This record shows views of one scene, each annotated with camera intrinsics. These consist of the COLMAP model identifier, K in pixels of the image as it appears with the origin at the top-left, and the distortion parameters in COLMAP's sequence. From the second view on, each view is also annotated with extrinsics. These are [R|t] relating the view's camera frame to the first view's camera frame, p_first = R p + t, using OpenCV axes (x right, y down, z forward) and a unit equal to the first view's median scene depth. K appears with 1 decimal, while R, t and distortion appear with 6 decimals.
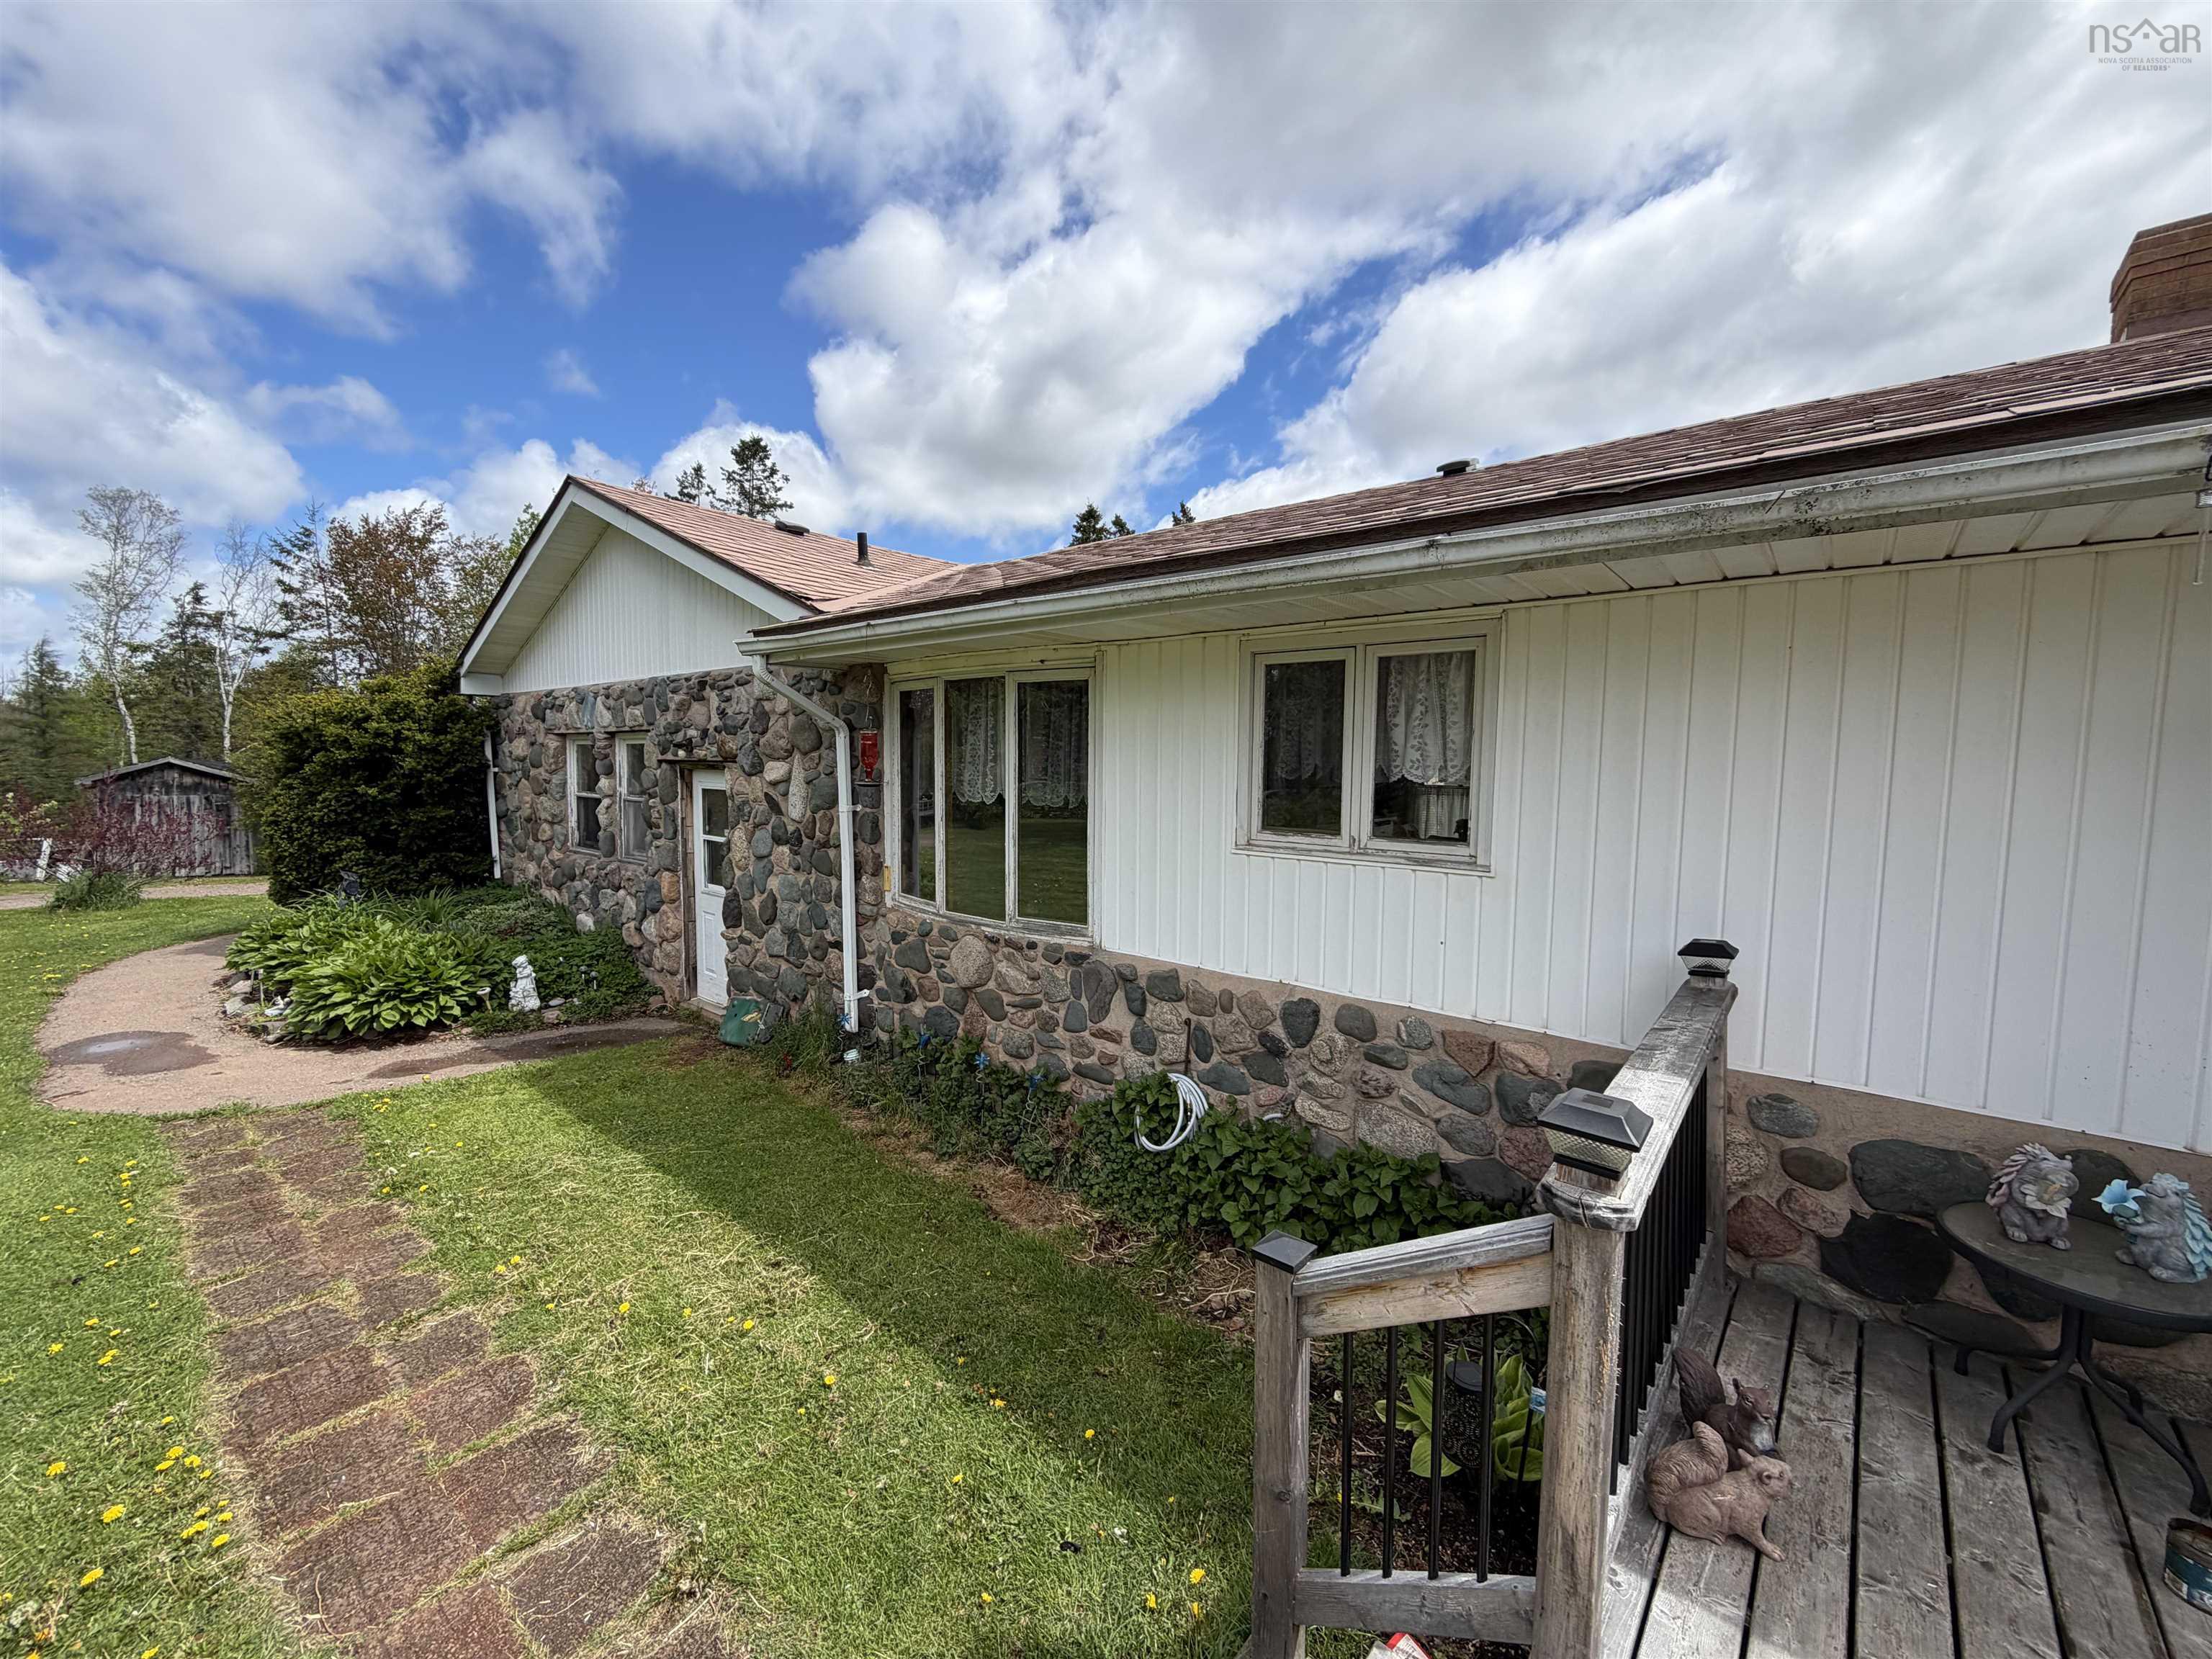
lens RADIAL K [[882.3, 0, 1099.7], [0, 882.3, 824.3], [0, 0, 1]] dist [0.001526, -0.000033]
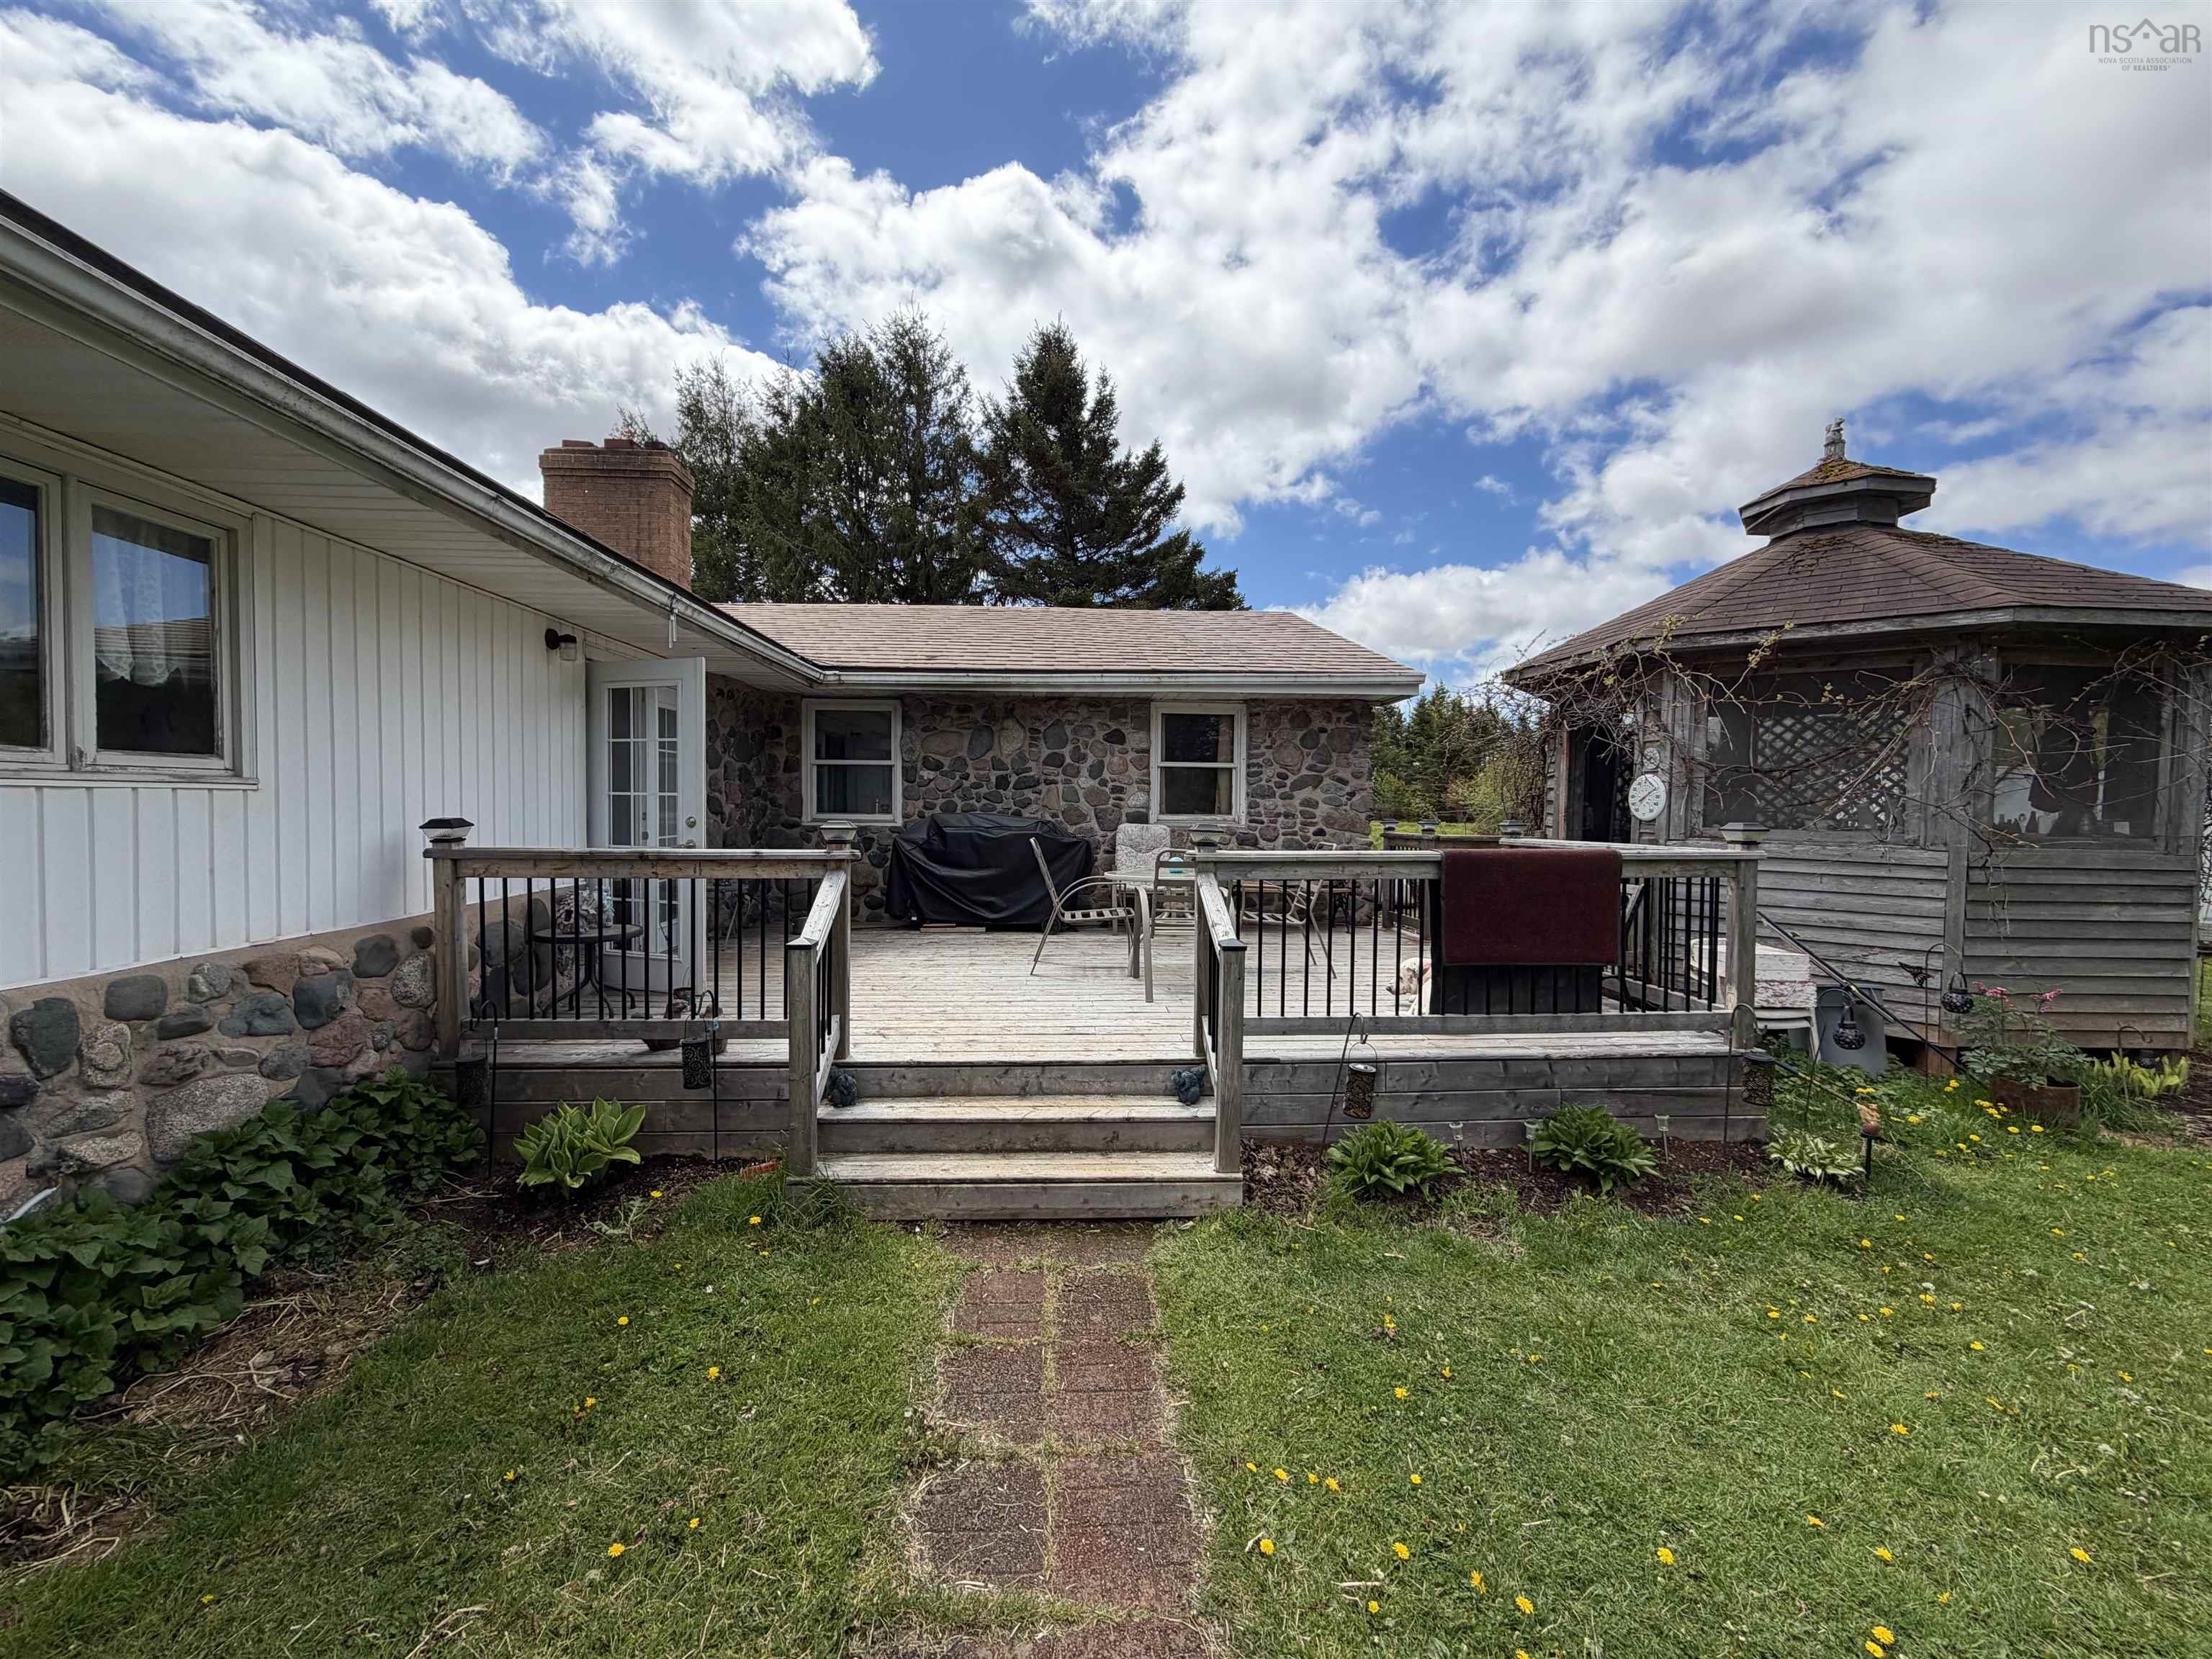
lens RADIAL K [[882.3, 0, 1099.7], [0, 882.3, 824.3], [0, 0, 1]] dist [0.001526, -0.000033]
pose [[-0.680307, -0.024880, 0.732505, -0.870175], [0.048155, 0.995747, 0.078545, 0.065226], [-0.731344, 0.088708, -0.676215, 0.981703]]
